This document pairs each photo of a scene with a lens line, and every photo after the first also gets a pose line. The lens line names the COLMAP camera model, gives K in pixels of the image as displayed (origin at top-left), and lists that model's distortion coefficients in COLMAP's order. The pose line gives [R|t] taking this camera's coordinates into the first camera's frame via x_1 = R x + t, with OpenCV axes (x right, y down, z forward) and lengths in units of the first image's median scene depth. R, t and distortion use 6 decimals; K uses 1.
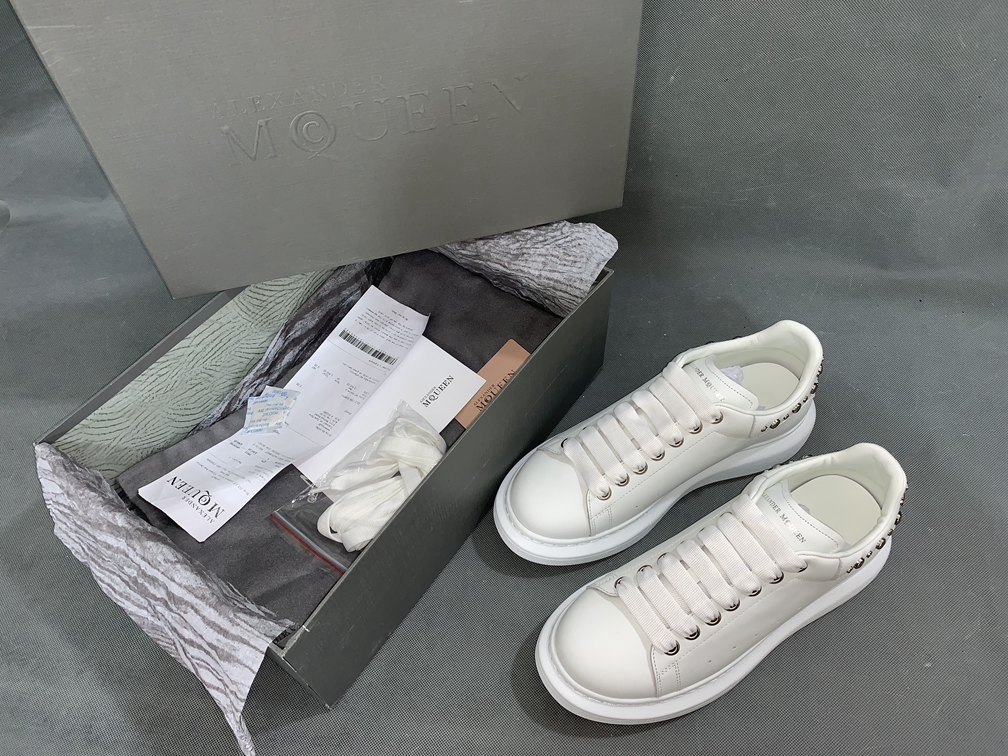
lens RADIAL K [[764.9, 0, 504.0], [0, 764.9, 378.0], [0, 0, 1]] dist [0.083660, -0.268041]
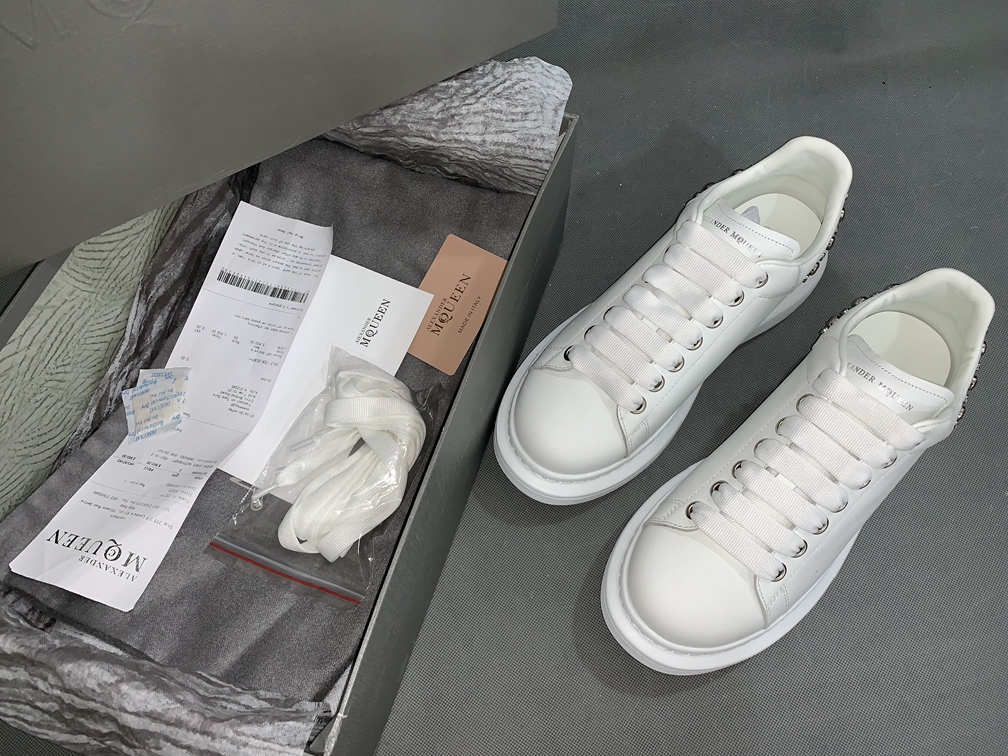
lens RADIAL K [[762.4, 0, 504.0], [0, 762.4, 378.0], [0, 0, 1]] dist [0.007959, -0.031520]
pose [[0.952700, -0.253014, 0.168364, -0.112835], [0.219262, 0.955838, 0.195700, -0.054090], [-0.210444, -0.149527, 0.966103, 0.245122]]
